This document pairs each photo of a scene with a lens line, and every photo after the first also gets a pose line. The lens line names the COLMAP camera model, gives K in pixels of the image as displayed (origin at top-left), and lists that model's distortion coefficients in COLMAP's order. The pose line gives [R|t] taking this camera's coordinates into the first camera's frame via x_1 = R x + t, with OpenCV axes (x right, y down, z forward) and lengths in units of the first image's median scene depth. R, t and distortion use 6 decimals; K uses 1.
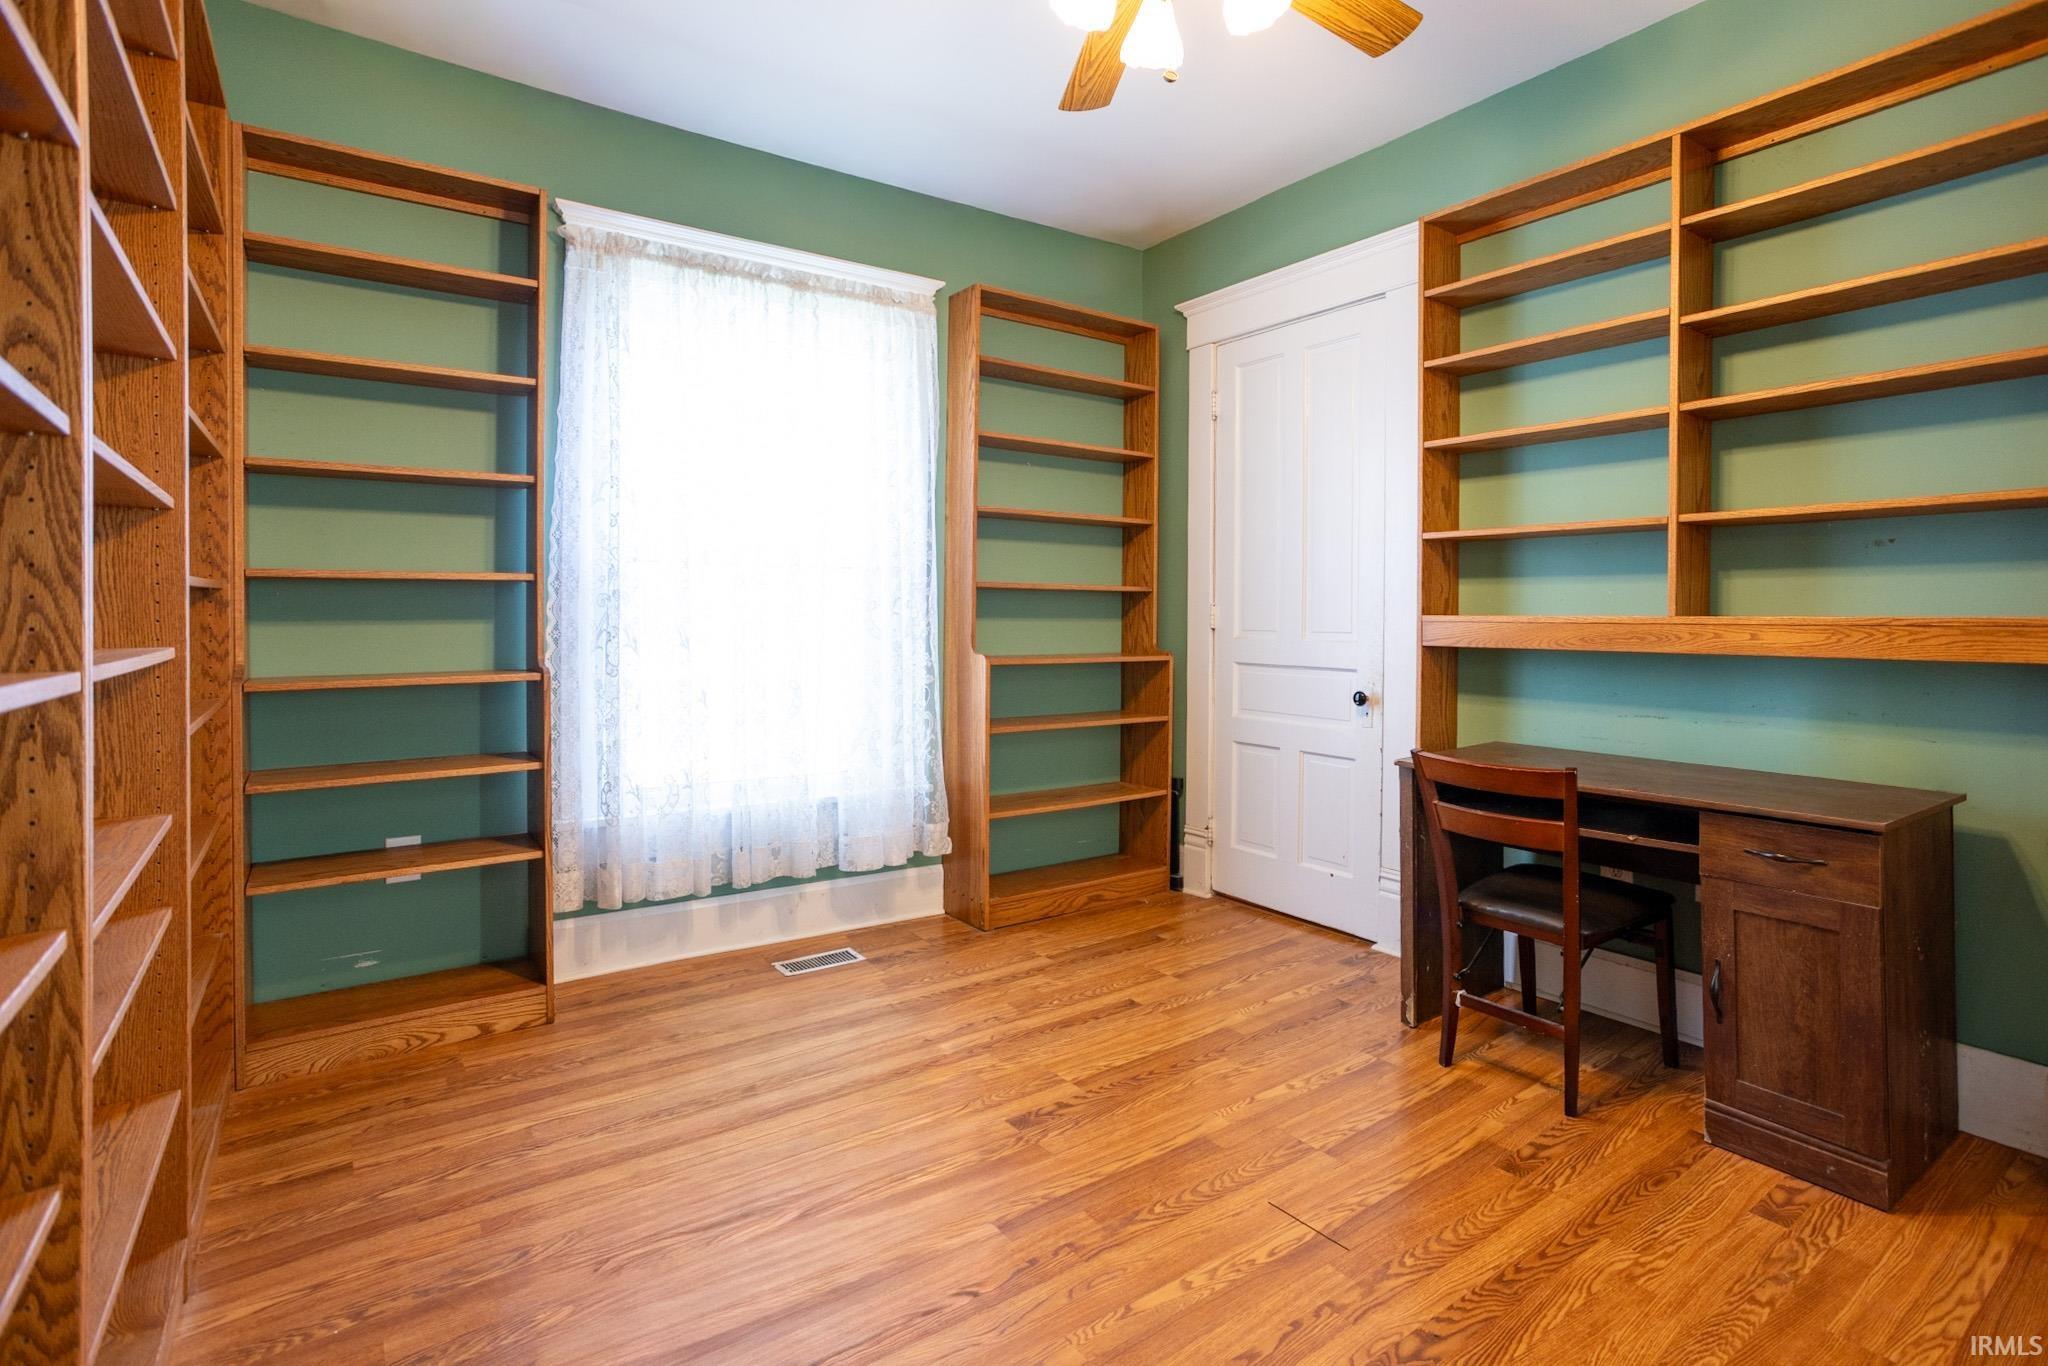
lens RADIAL K [[1002.4, 0, 1056.9], [0, 1002.4, 618.5], [0, 0, 1]] dist [-0.041422, 0.023082]
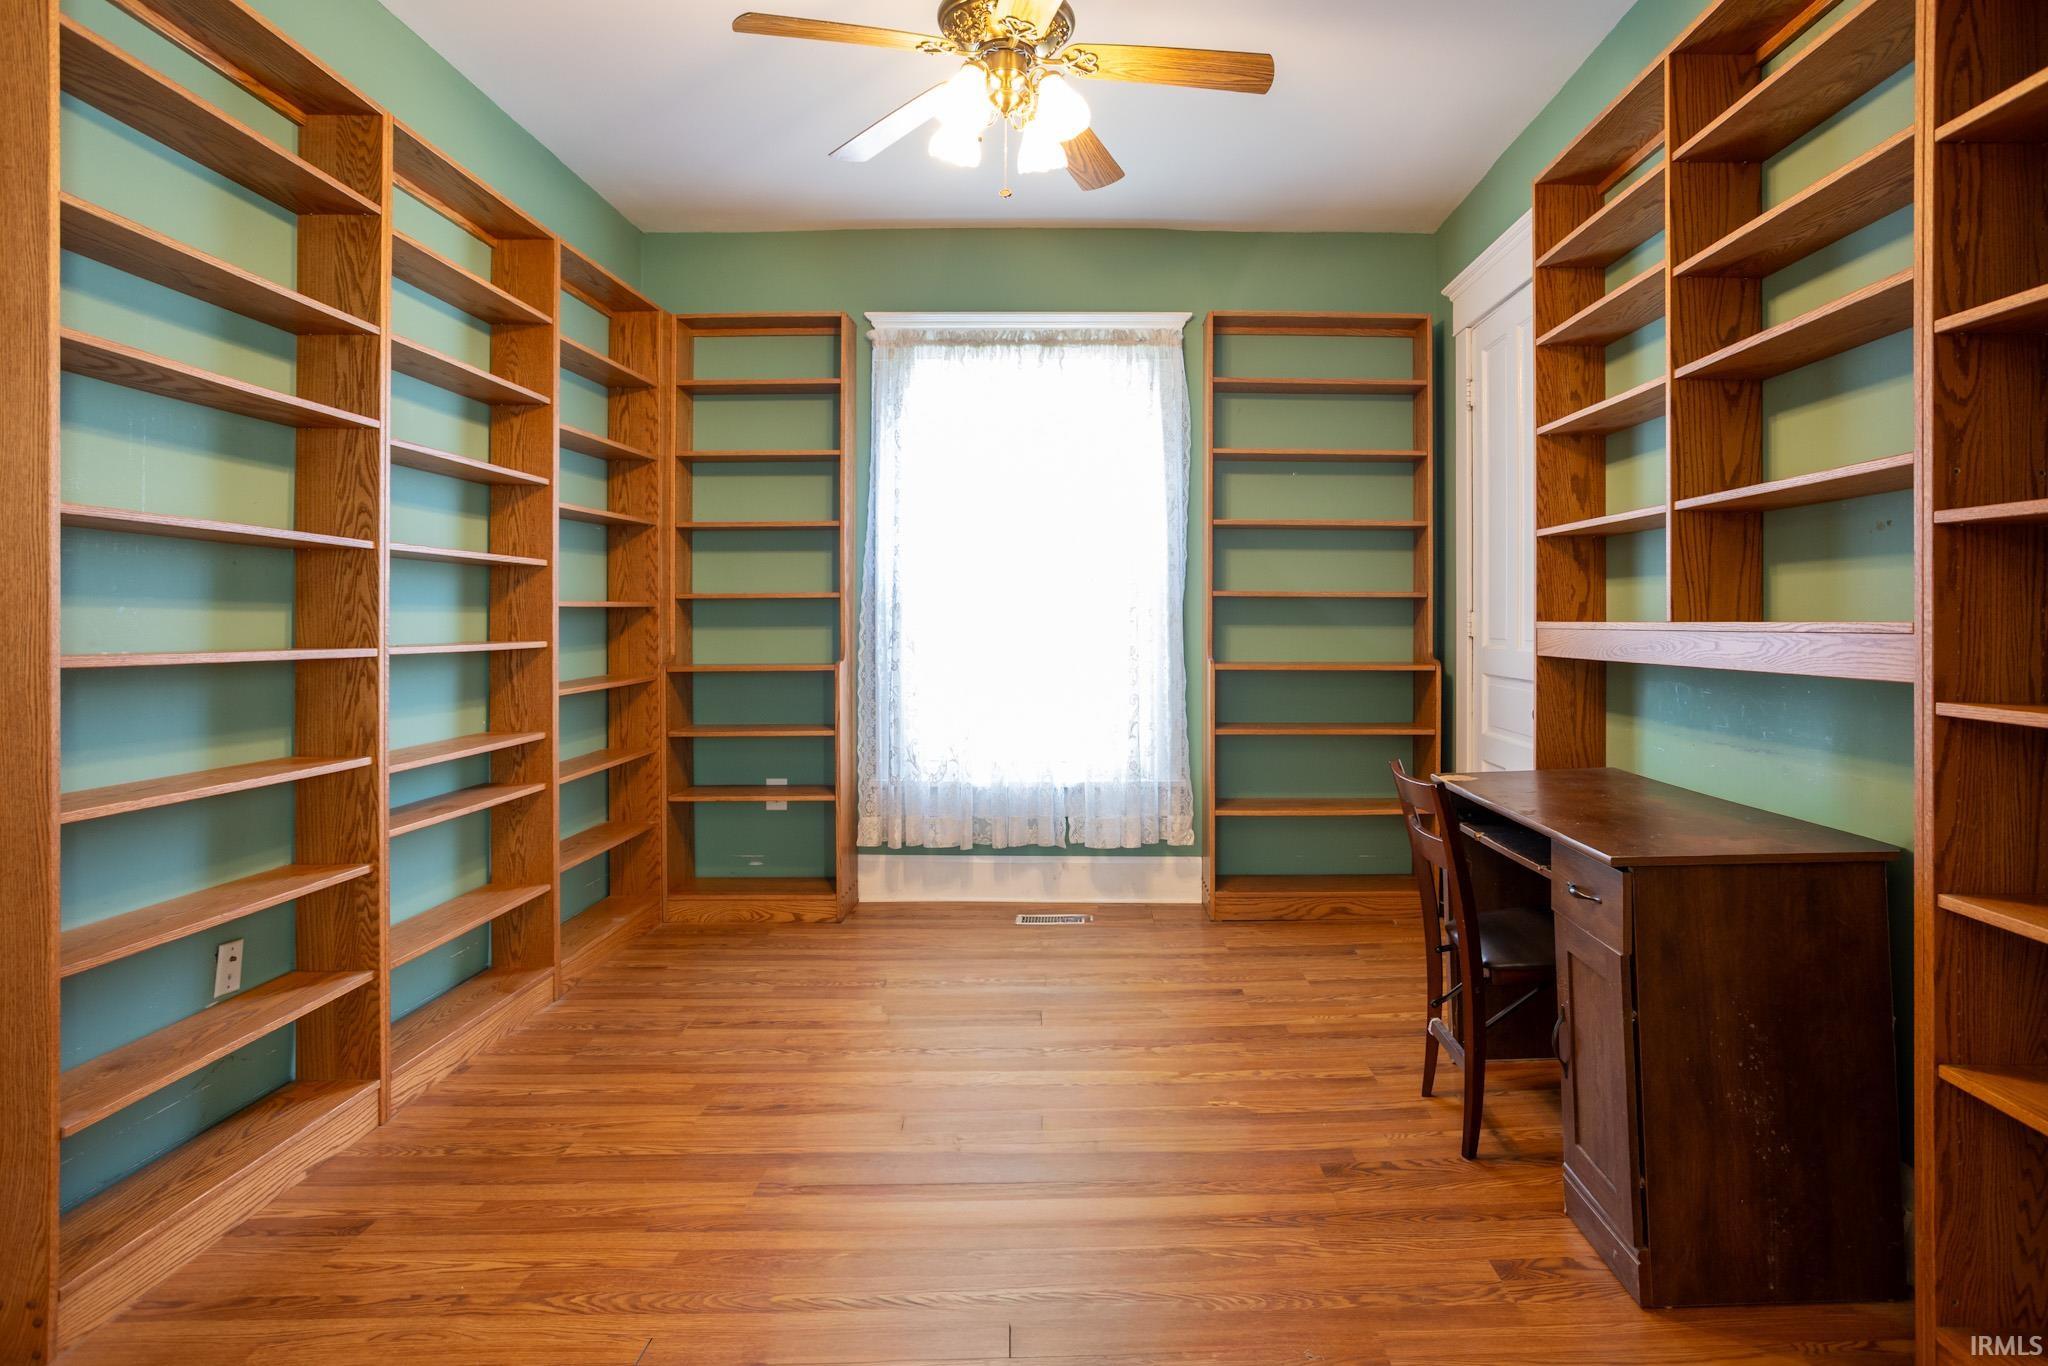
lens RADIAL K [[1155.7, 0, 1122.8], [0, 1155.7, 616.3], [0, 0, 1]] dist [-0.027943, 0.007125]
pose [[0.809825, -0.005596, -0.586645, 0.674635], [0.000697, 0.999963, -0.008576, 0.000819], [0.586672, 0.006536, 0.809798, -0.054746]]
